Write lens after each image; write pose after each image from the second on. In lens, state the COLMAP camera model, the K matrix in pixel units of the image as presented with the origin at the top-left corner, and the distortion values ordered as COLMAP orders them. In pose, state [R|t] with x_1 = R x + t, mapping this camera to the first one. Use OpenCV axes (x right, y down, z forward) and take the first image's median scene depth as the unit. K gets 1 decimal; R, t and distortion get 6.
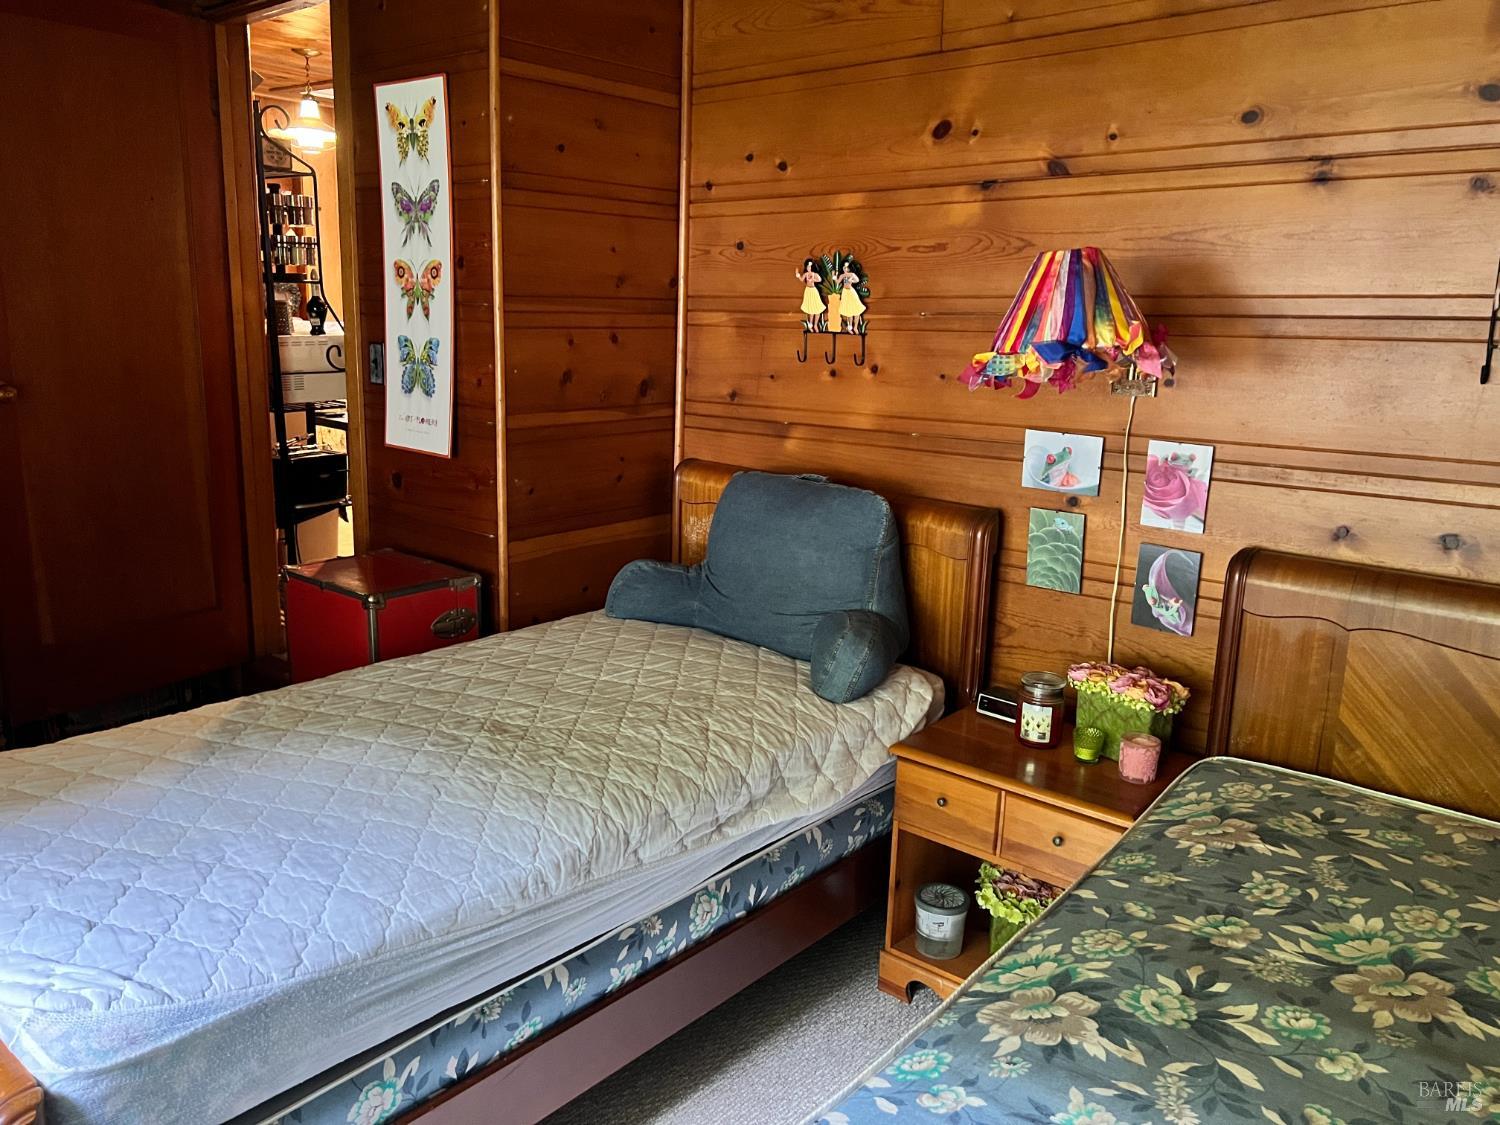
lens RADIAL K [[1124.6, 0, 763.2], [0, 1124.6, 557.8], [0, 0, 1]] dist [0.037719, -0.039396]
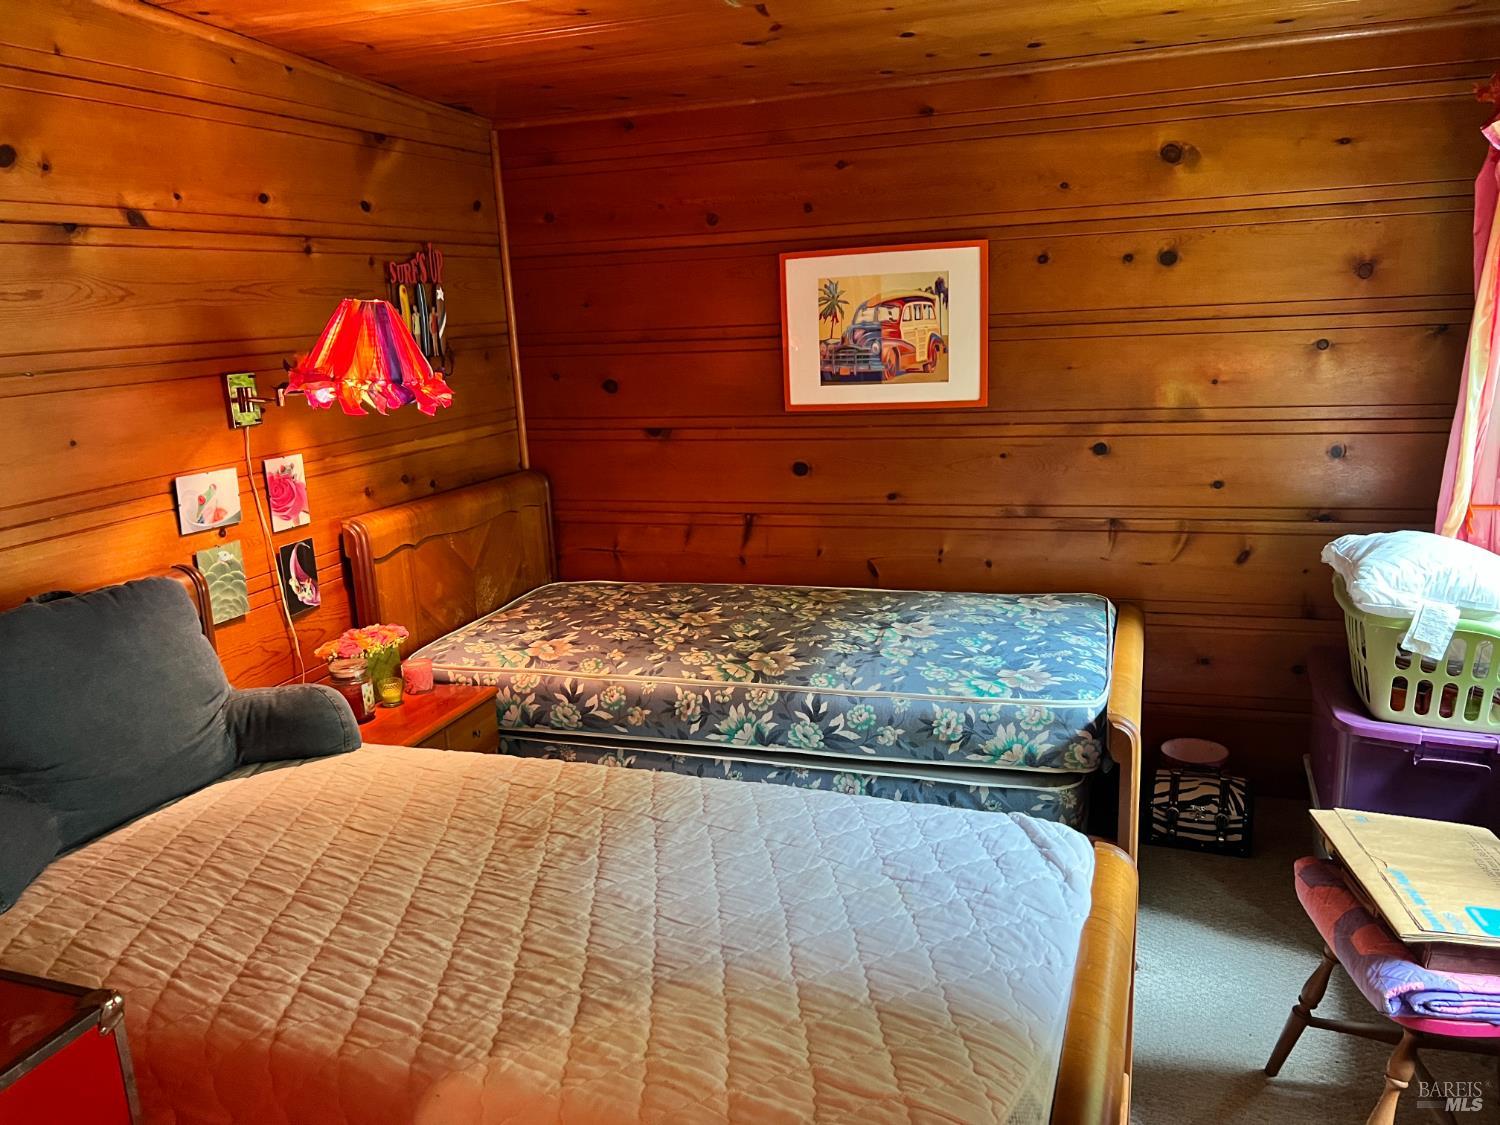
lens RADIAL K [[1124.6, 0, 761.6], [0, 1124.6, 567.5], [0, 0, 1]] dist [0.037719, -0.039396]
pose [[-0.364267, -0.211583, 0.906941, -0.954603], [0.241999, 0.918891, 0.311569, -0.246619], [-0.899303, 0.332973, -0.283518, 0.916701]]
